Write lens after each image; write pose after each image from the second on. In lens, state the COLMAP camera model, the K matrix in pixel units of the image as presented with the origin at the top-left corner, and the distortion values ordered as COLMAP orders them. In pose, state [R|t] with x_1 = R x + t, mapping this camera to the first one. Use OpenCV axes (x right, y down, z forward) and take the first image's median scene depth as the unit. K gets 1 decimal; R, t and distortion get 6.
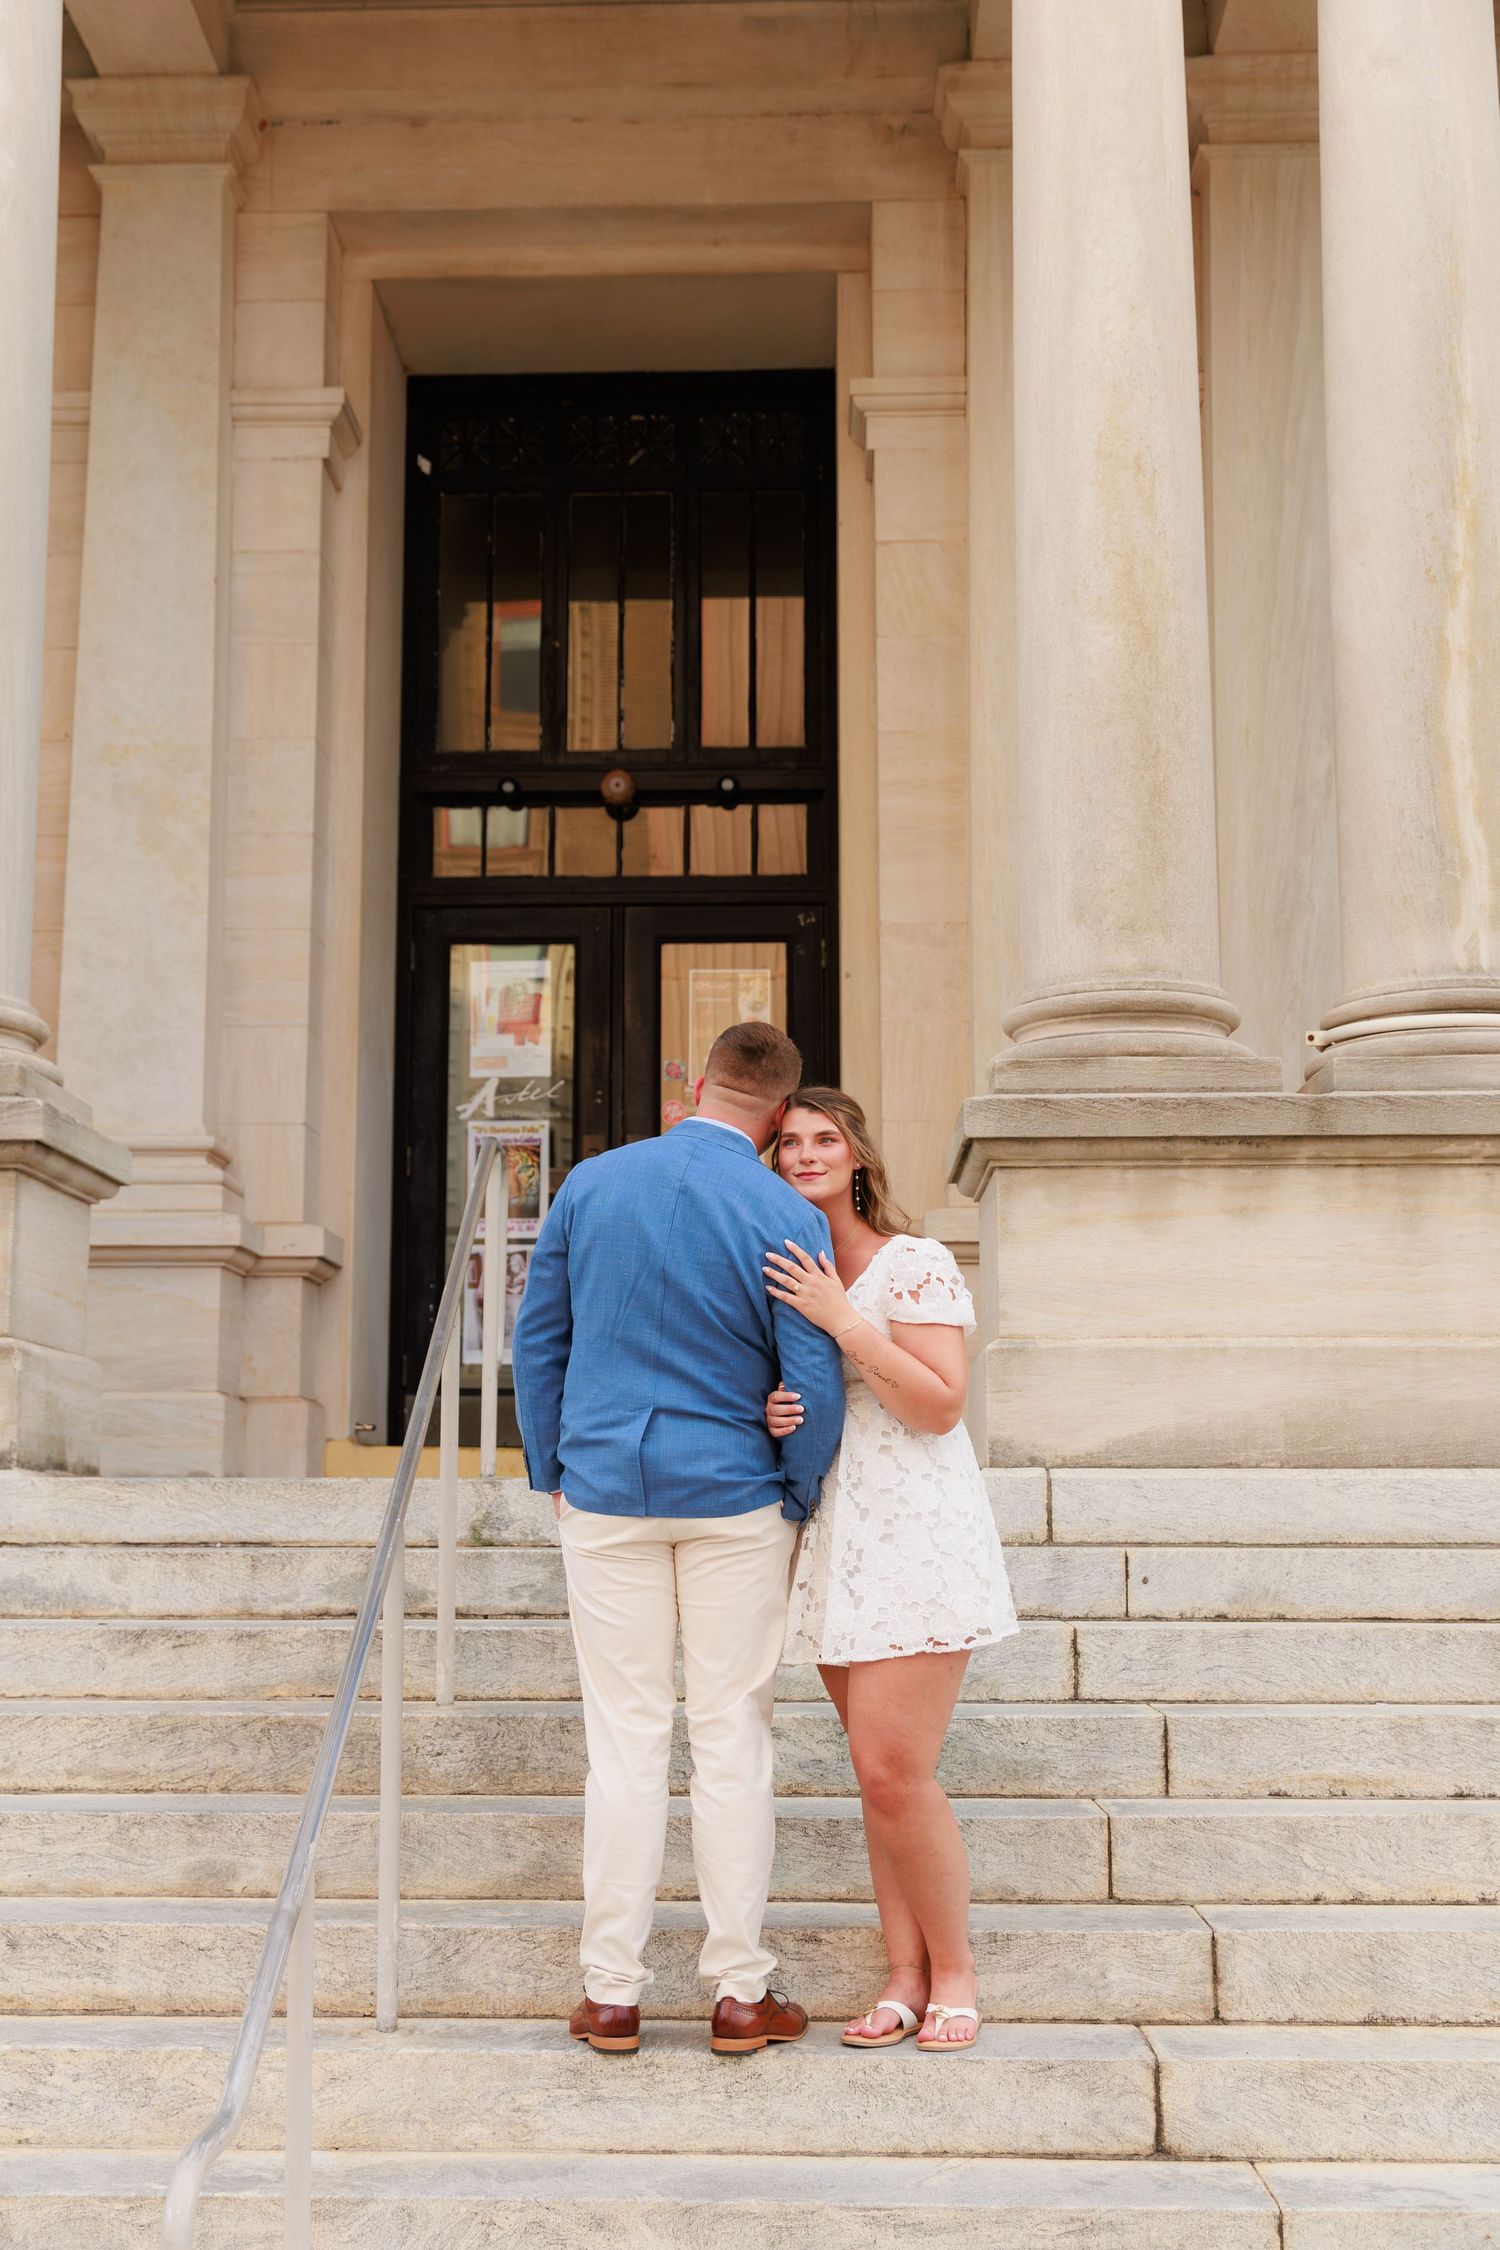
lens RADIAL K [[2639.2, 0, 706.5], [0, 2639.2, 1152.3], [0, 0, 1]] dist [0.012495, -0.022877]
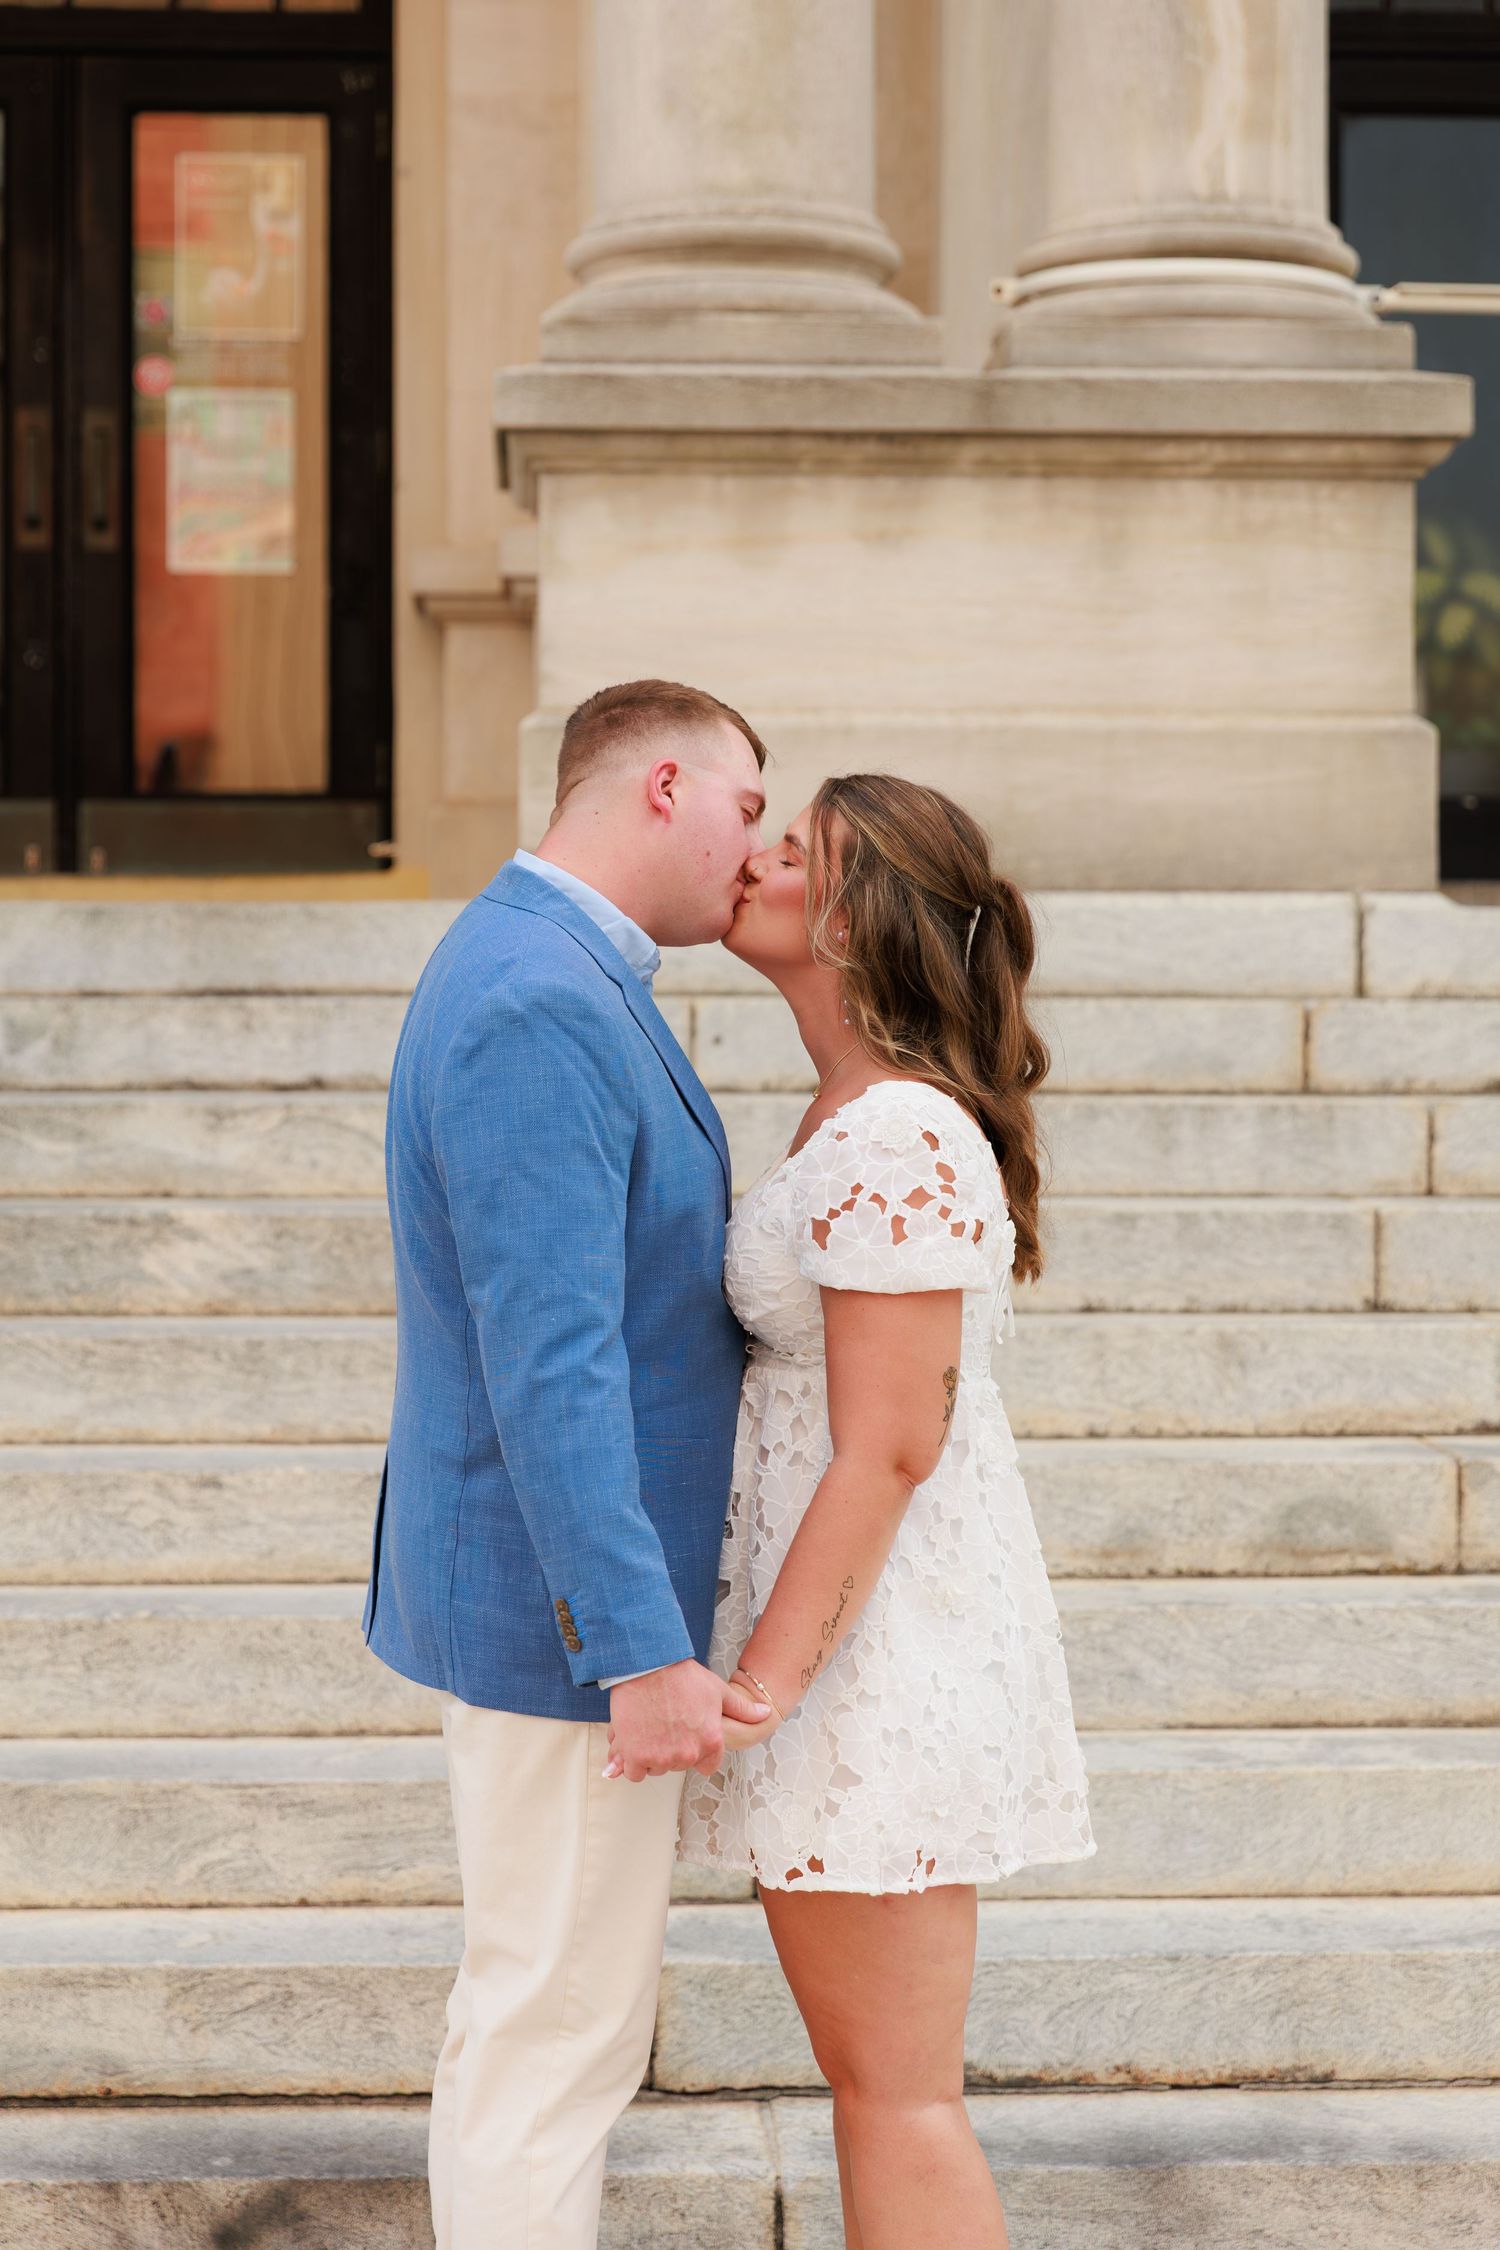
lens RADIAL K [[4264.0, 0, 775.5], [0, 4264.0, 1136.5], [0, 0, 1]] dist [0.002741, 0.002050]
pose [[0.995081, -0.001233, 0.099053, 0.059636], [-0.014961, 0.986582, 0.162581, -0.004894], [-0.097925, -0.163264, 0.981711, -0.163023]]
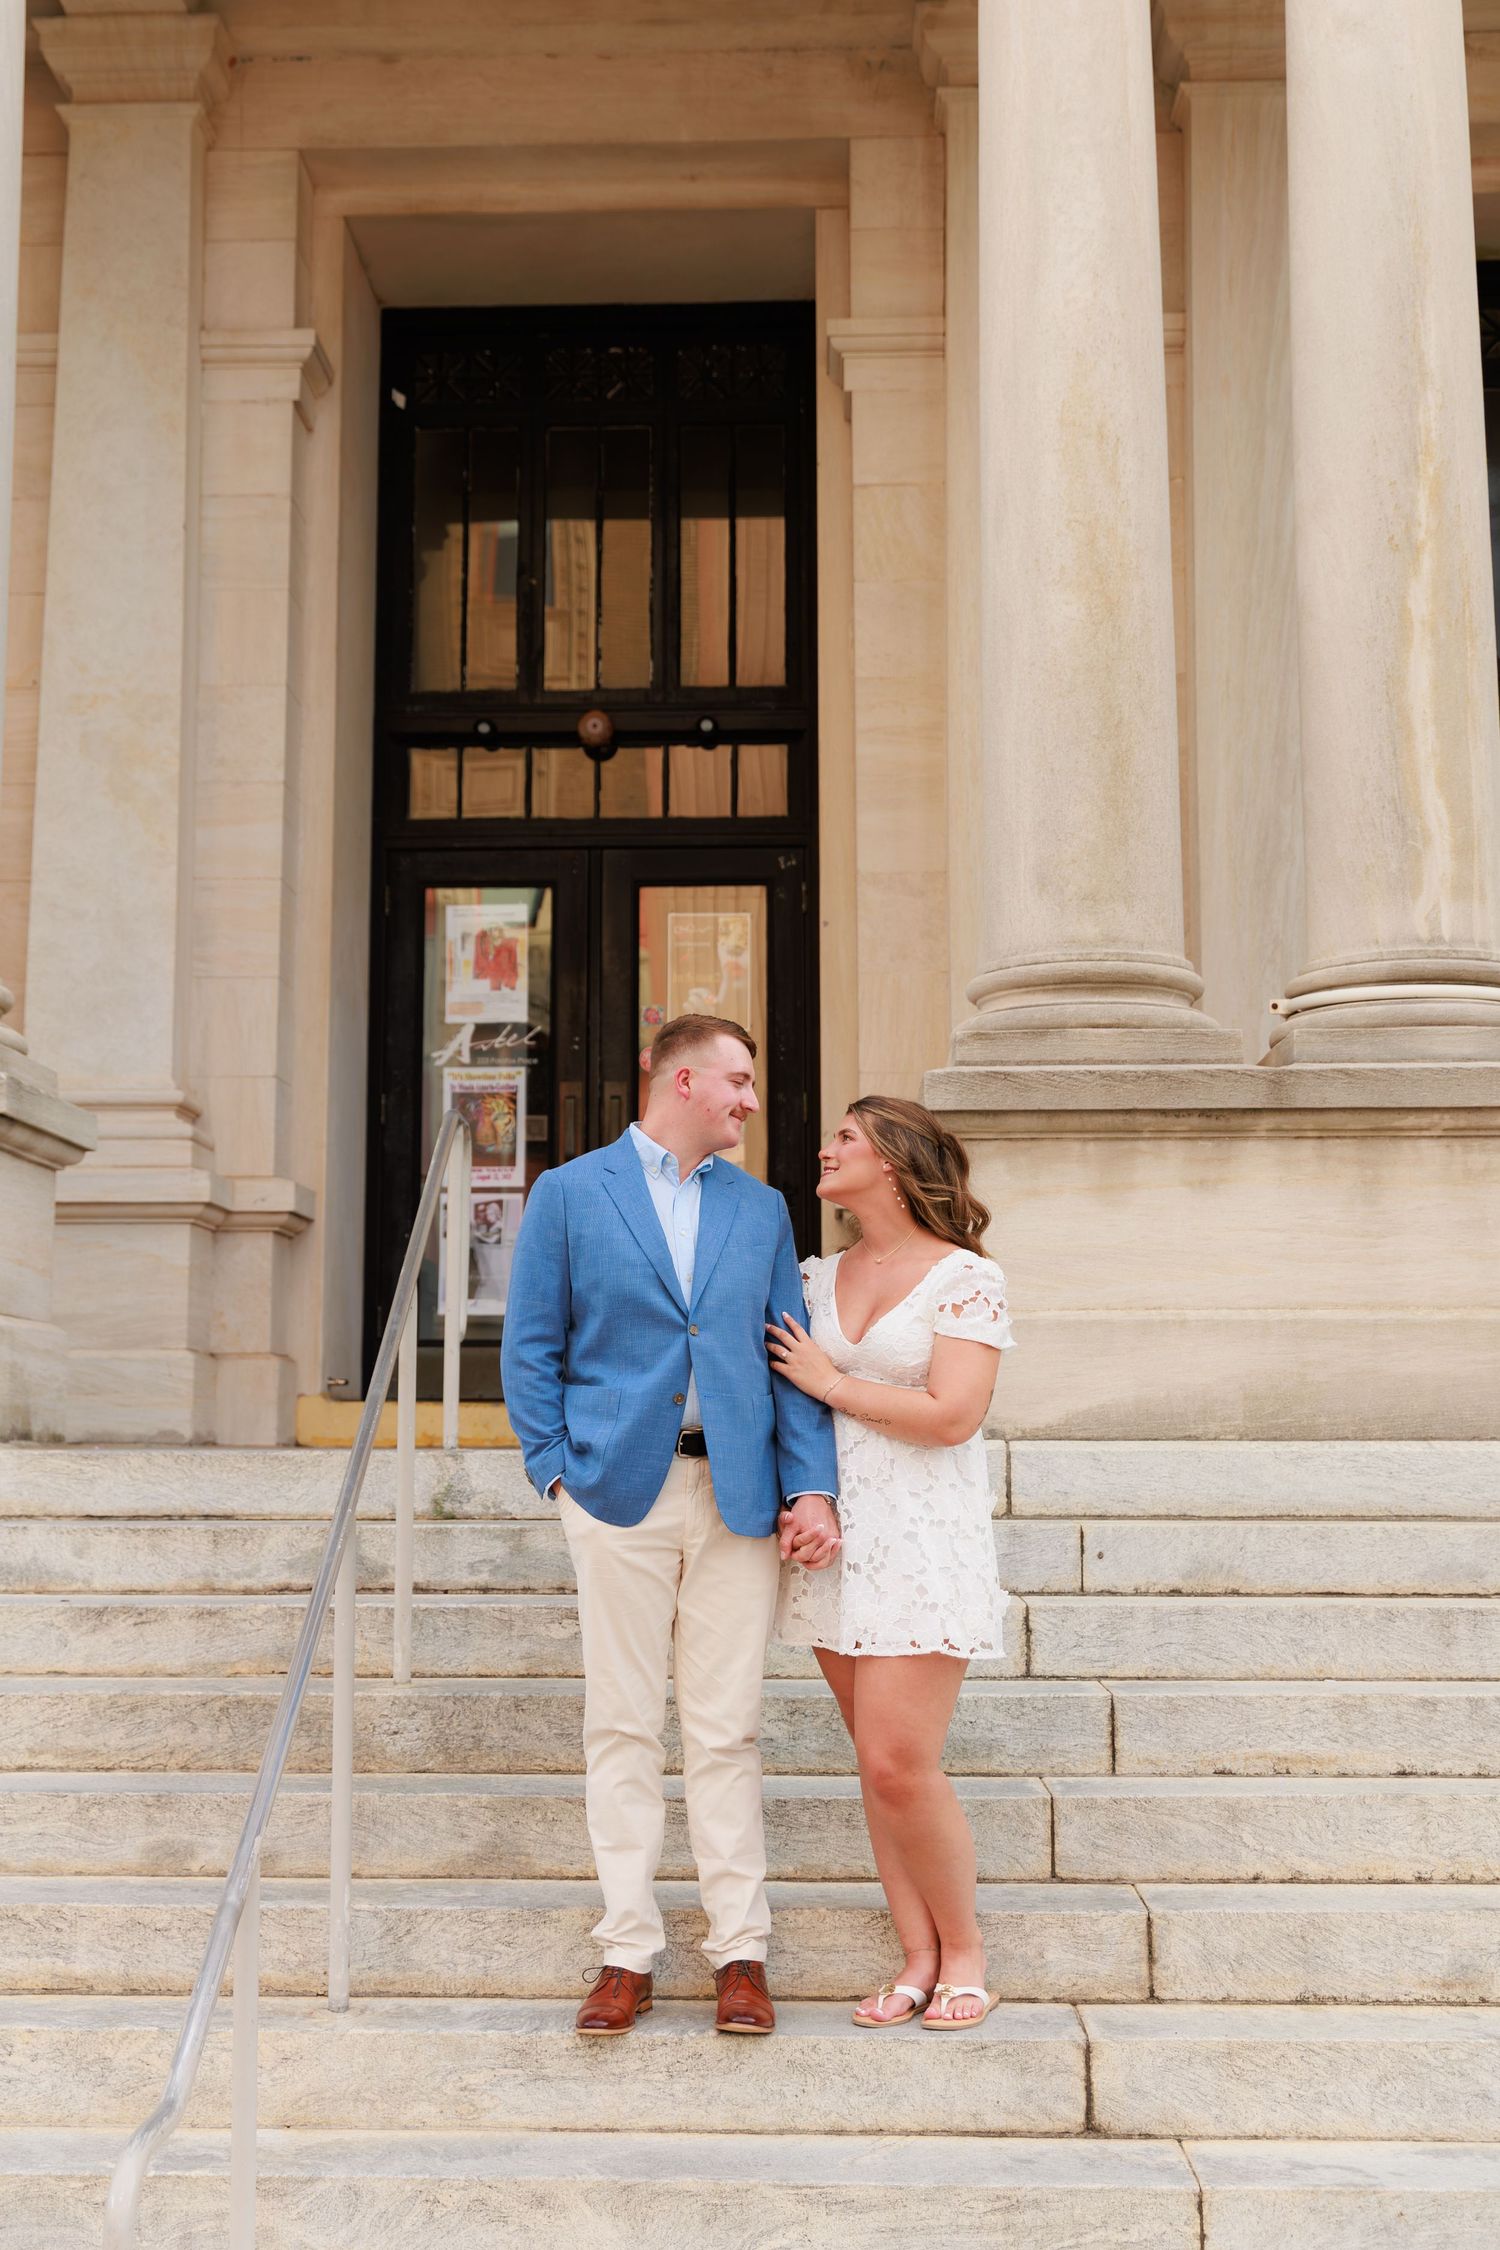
lens RADIAL K [[2761.2, 0, 709.0], [0, 2761.2, 1061.5], [0, 0, 1]] dist [0.012276, -0.030369]
pose [[0.999996, -0.001401, -0.002391, 0.018339], [0.001406, 0.999997, 0.002004, -0.026462], [0.002389, -0.002007, 0.999995, -0.049354]]
